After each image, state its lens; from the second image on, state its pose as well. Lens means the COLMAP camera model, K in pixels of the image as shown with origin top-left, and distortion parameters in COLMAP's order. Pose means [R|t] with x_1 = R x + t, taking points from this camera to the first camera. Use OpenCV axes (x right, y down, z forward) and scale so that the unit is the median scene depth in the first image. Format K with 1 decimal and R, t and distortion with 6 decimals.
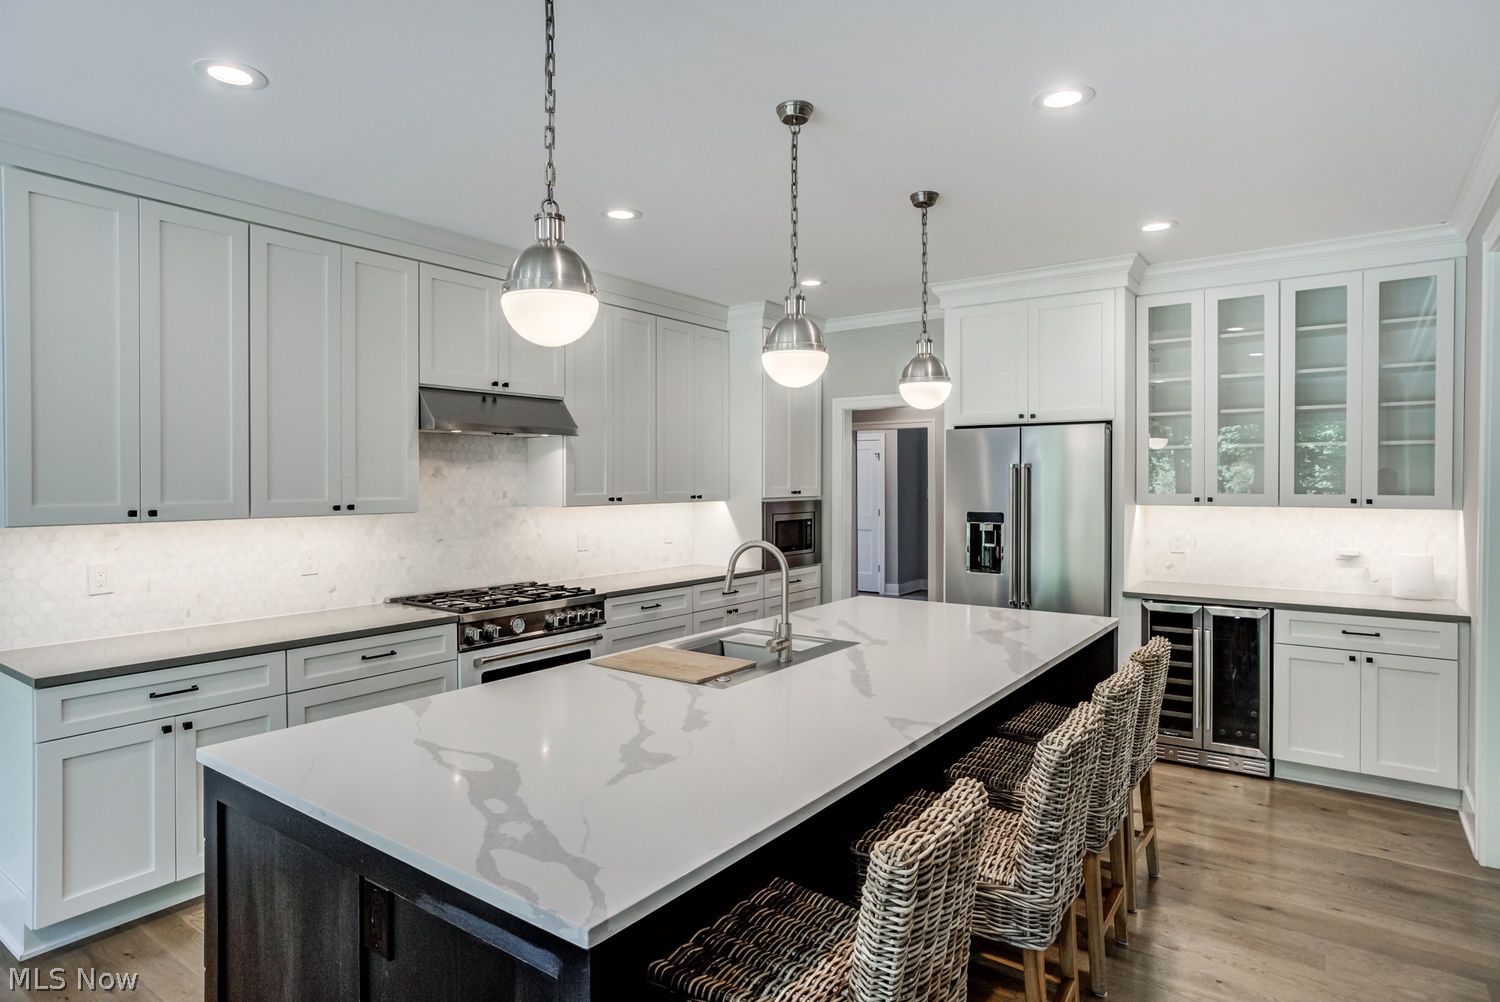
lens RADIAL K [[831.7, 0, 780.6], [0, 831.7, 491.5], [0, 0, 1]] dist [-0.003888, 0.003094]
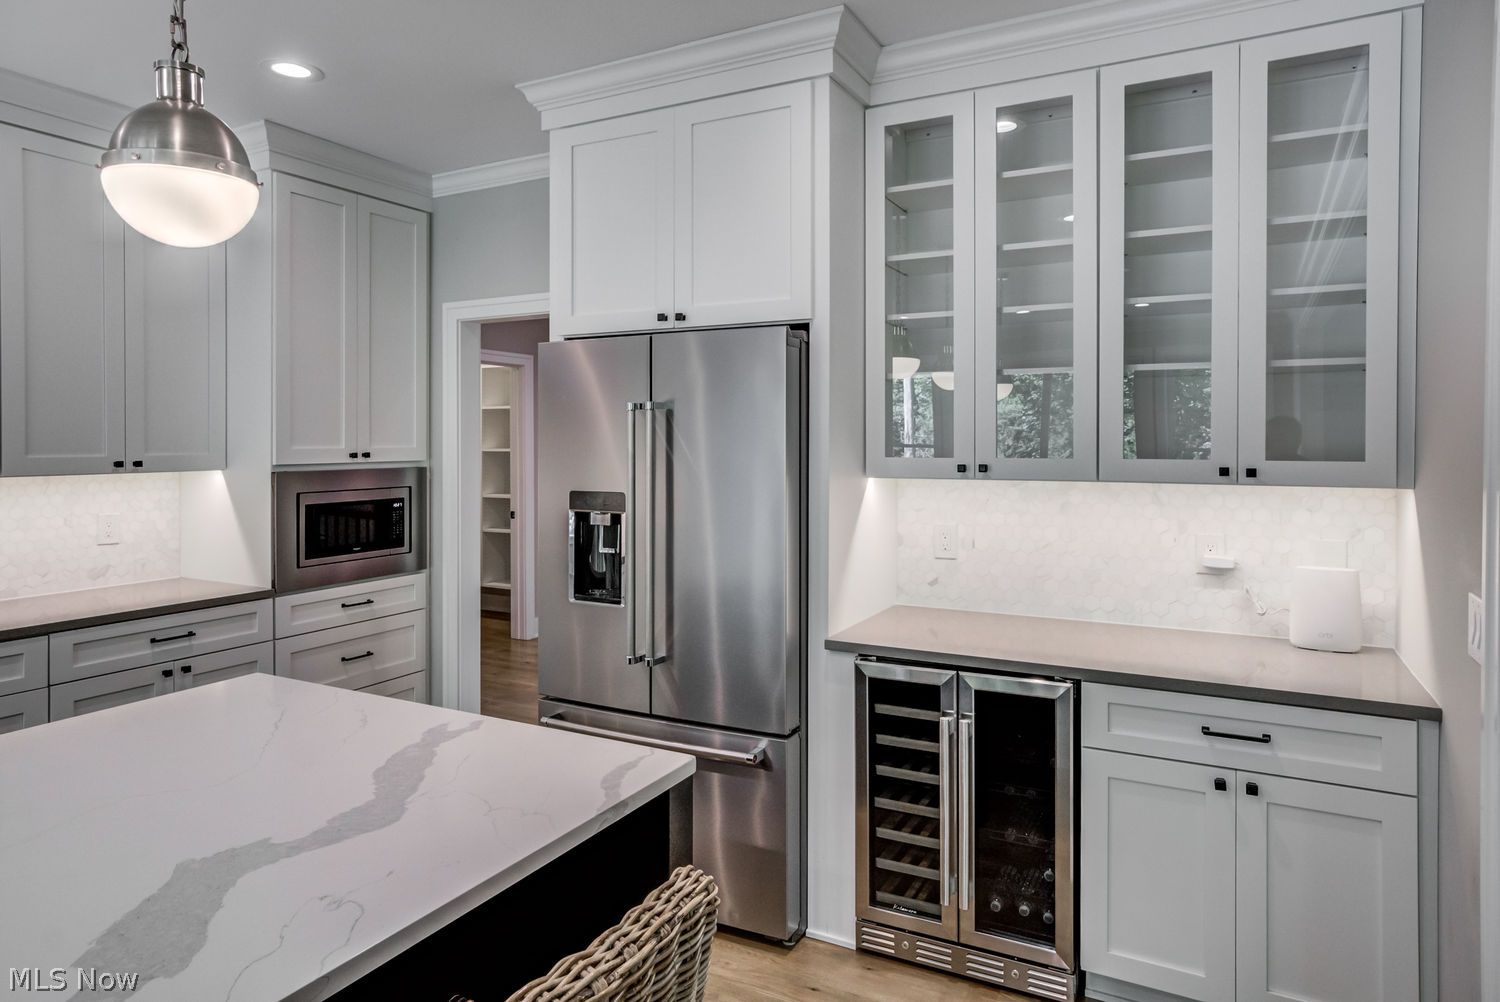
lens RADIAL K [[919.7, 0, 747.3], [0, 919.7, 450.6], [0, 0, 1]] dist [-0.000307, -0.003071]
pose [[0.993557, -0.000706, 0.113331, 0.298994], [0.000677, 1.000000, 0.000298, -0.002770], [-0.113331, -0.000219, 0.993557, 0.420764]]
